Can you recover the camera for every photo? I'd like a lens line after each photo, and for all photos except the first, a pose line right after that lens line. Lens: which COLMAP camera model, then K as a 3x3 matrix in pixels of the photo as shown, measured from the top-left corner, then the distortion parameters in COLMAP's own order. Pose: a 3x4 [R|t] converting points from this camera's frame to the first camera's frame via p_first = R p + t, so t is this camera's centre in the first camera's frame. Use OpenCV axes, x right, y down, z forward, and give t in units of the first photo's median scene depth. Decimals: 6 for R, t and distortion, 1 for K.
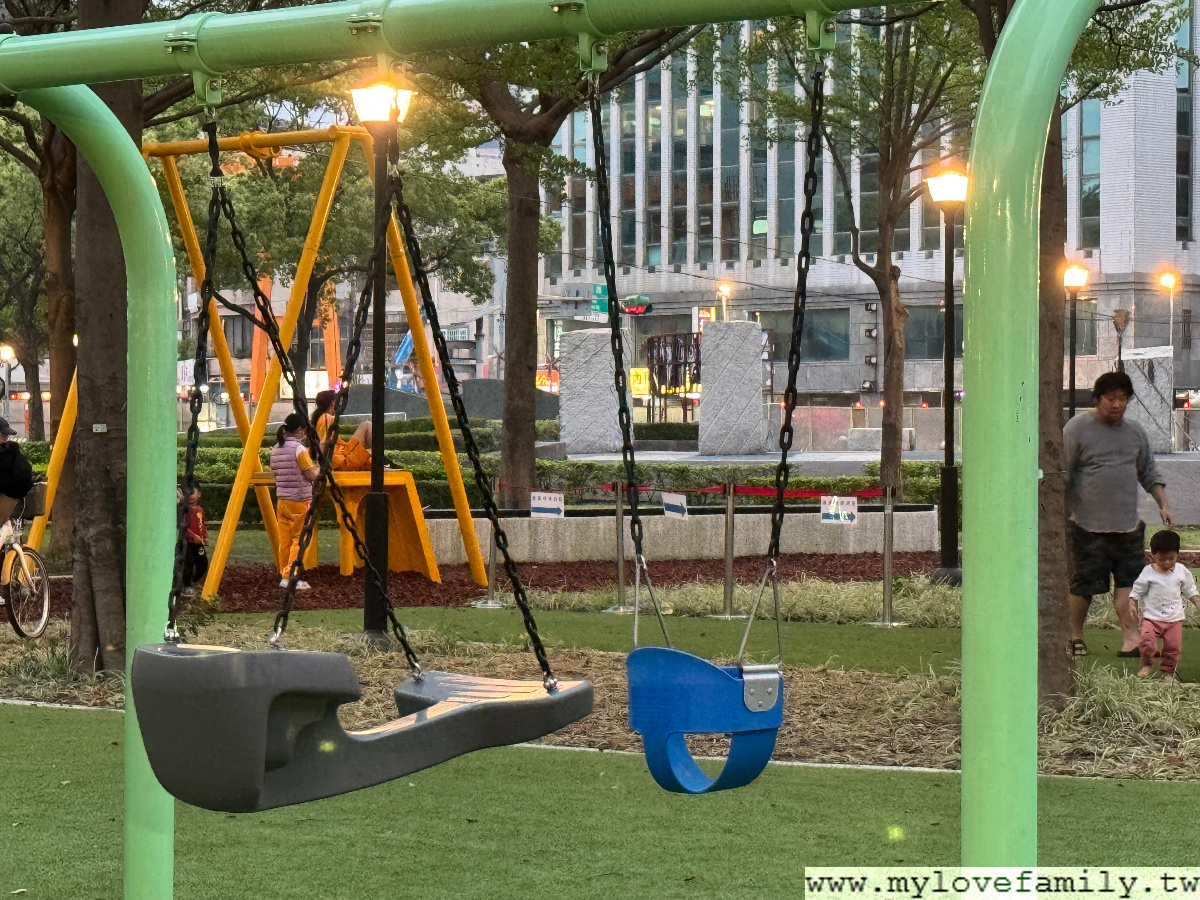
lens RADIAL K [[3533.9, 0, 599.9], [0, 3533.9, 449.7], [0, 0, 1]] dist [0.013987, 0.000000]
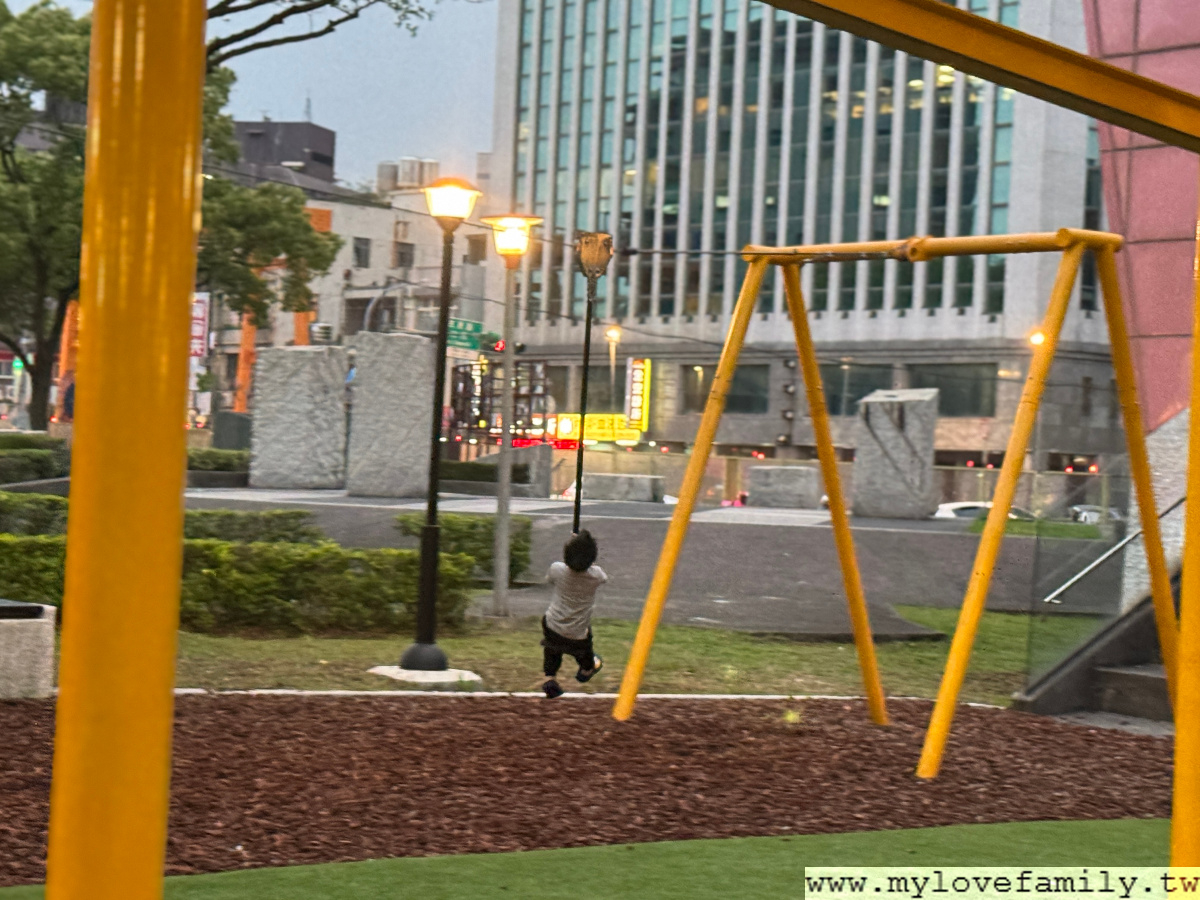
lens RADIAL K [[2737.4, 0, 600.0], [0, 2737.4, 451.2], [0, 0, 1]] dist [0.108579, 0.000000]
pose [[0.997914, 0.043712, -0.047503, 0.064483], [-0.044378, 0.998929, -0.013068, -0.001700], [0.046881, 0.015149, 0.998786, 0.203854]]
